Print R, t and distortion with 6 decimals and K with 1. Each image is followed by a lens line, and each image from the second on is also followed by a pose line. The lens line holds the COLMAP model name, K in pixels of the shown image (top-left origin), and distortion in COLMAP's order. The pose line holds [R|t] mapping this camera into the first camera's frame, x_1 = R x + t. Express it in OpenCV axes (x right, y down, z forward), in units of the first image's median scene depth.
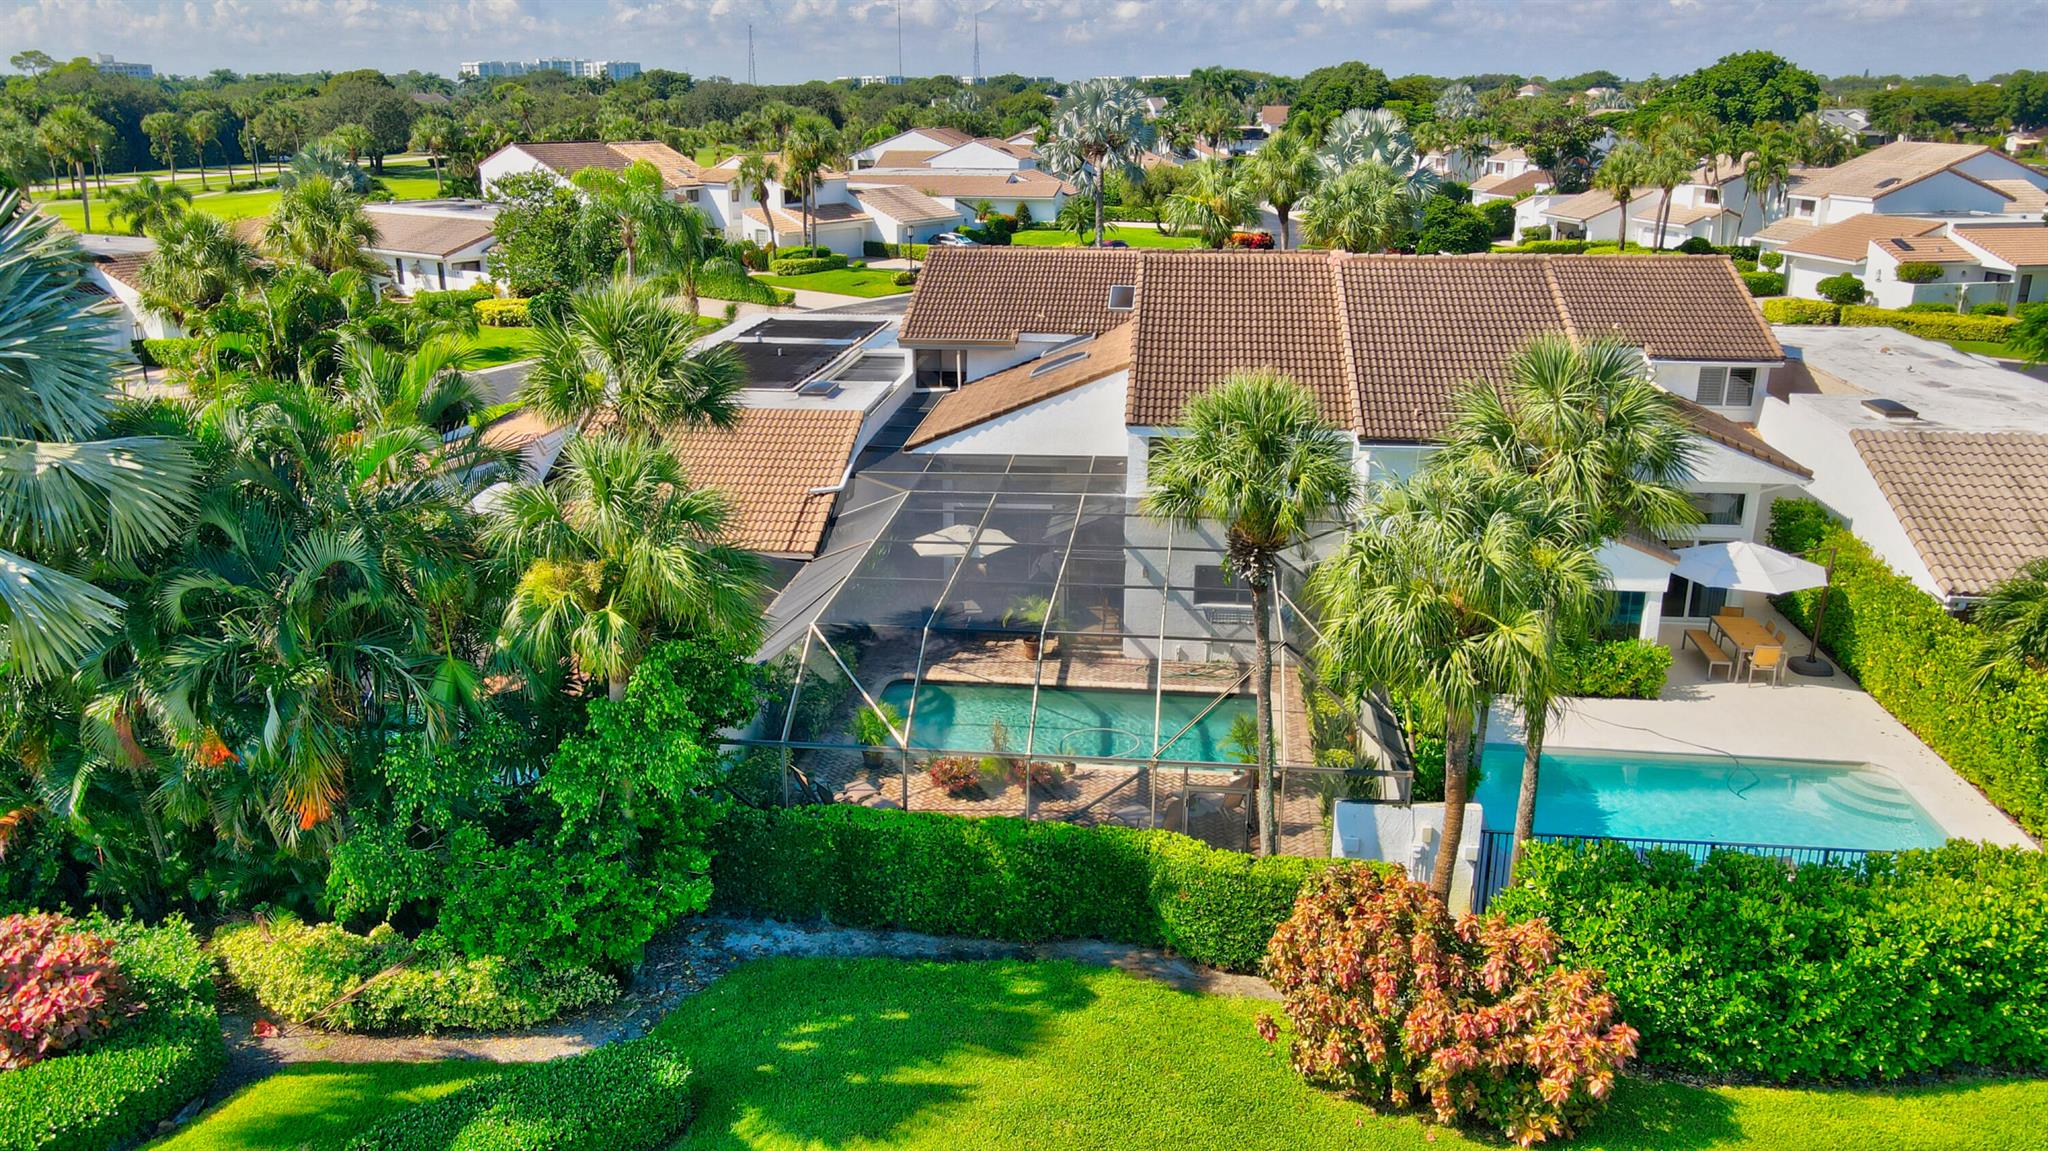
lens RADIAL K [[1509.7, 0, 1024.0], [0, 1509.7, 575.5], [0, 0, 1]] dist [0.013246, 0.010105]
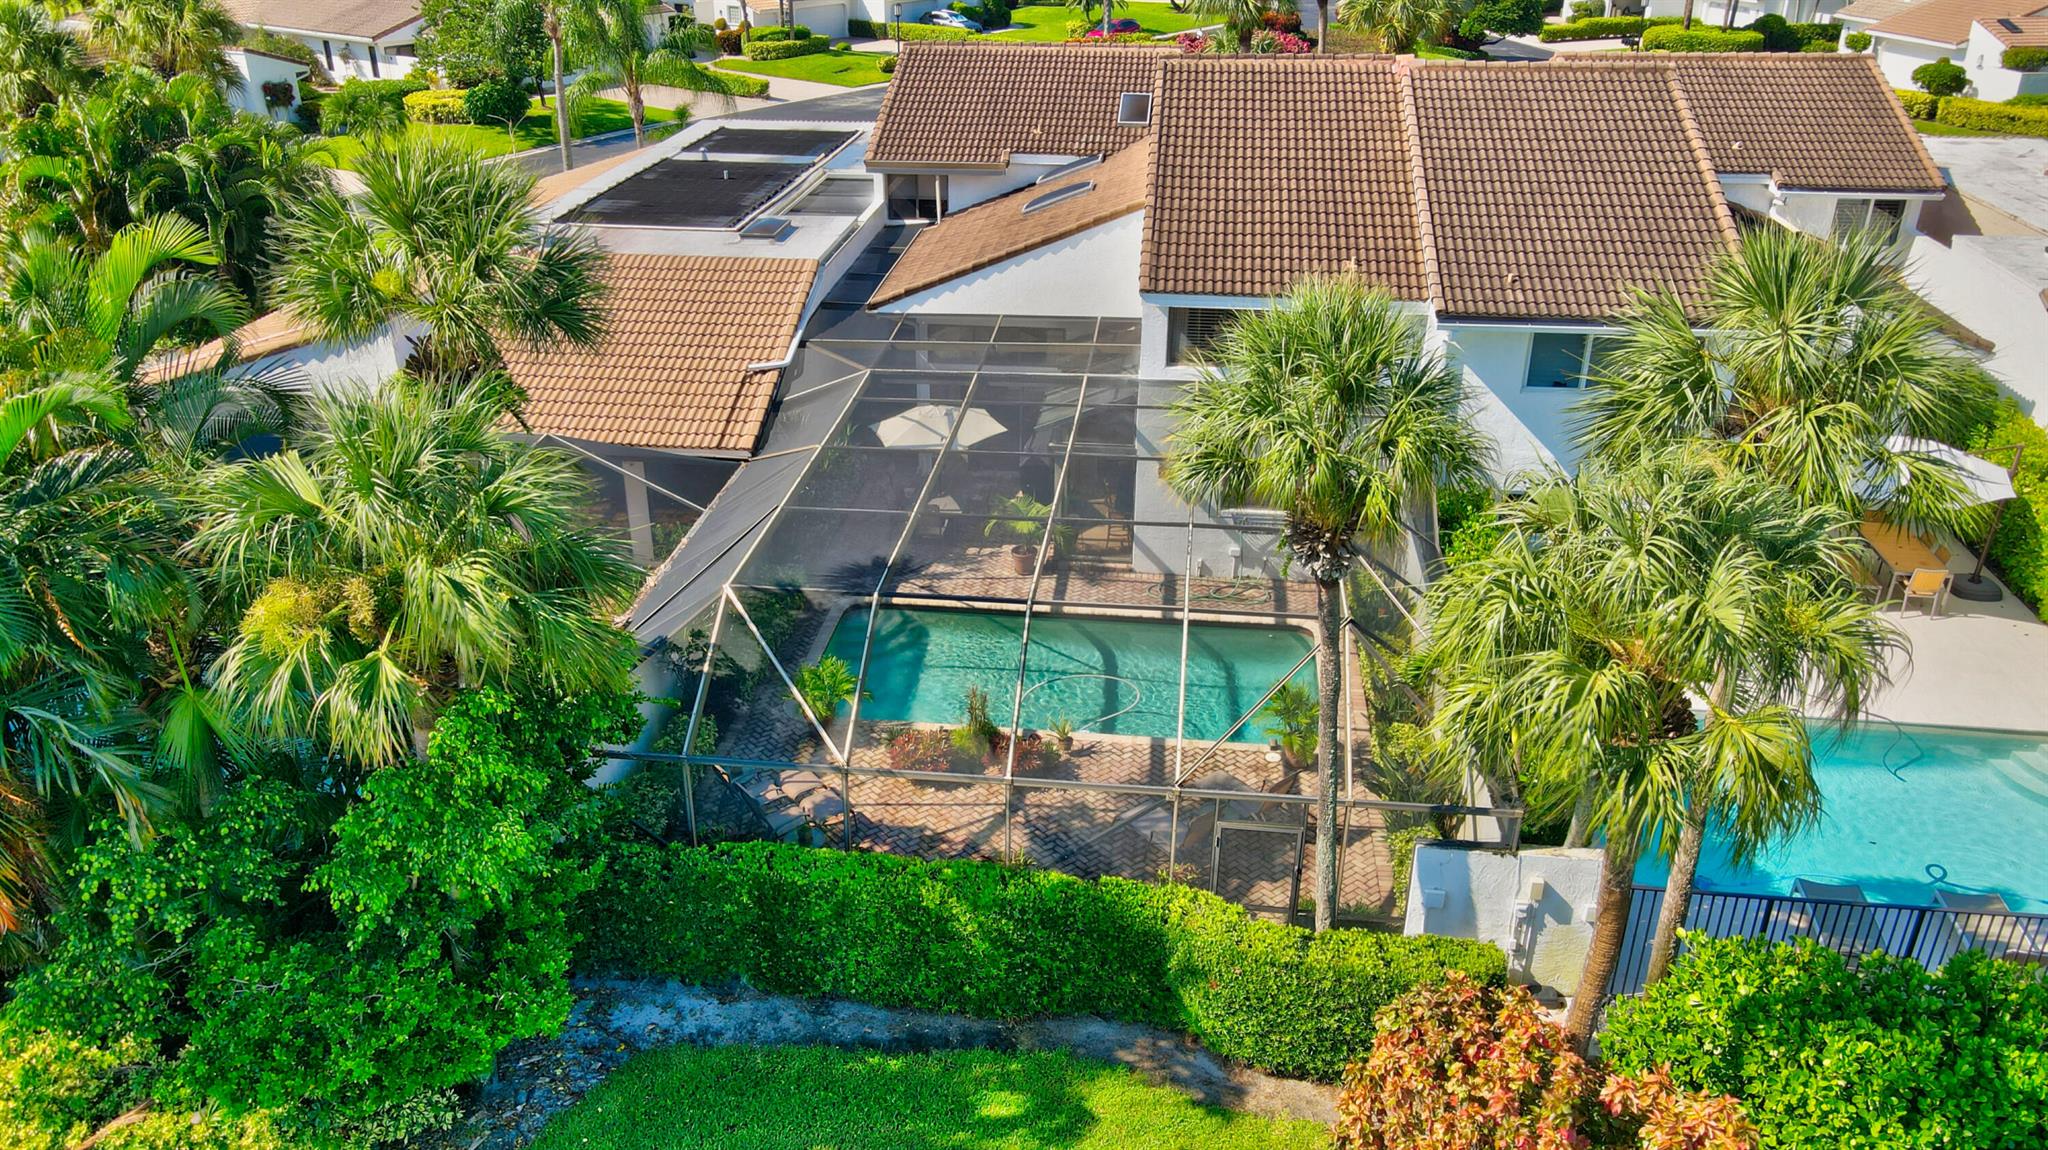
lens RADIAL K [[1509.7, 0, 1024.0], [0, 1509.7, 575.0], [0, 0, 1]] dist [0.013246, 0.010105]
pose [[0.999995, 0.001164, -0.003078, 0.009289], [-0.000724, 0.990236, 0.139396, -0.062241], [0.003210, -0.139393, 0.990232, 0.192603]]
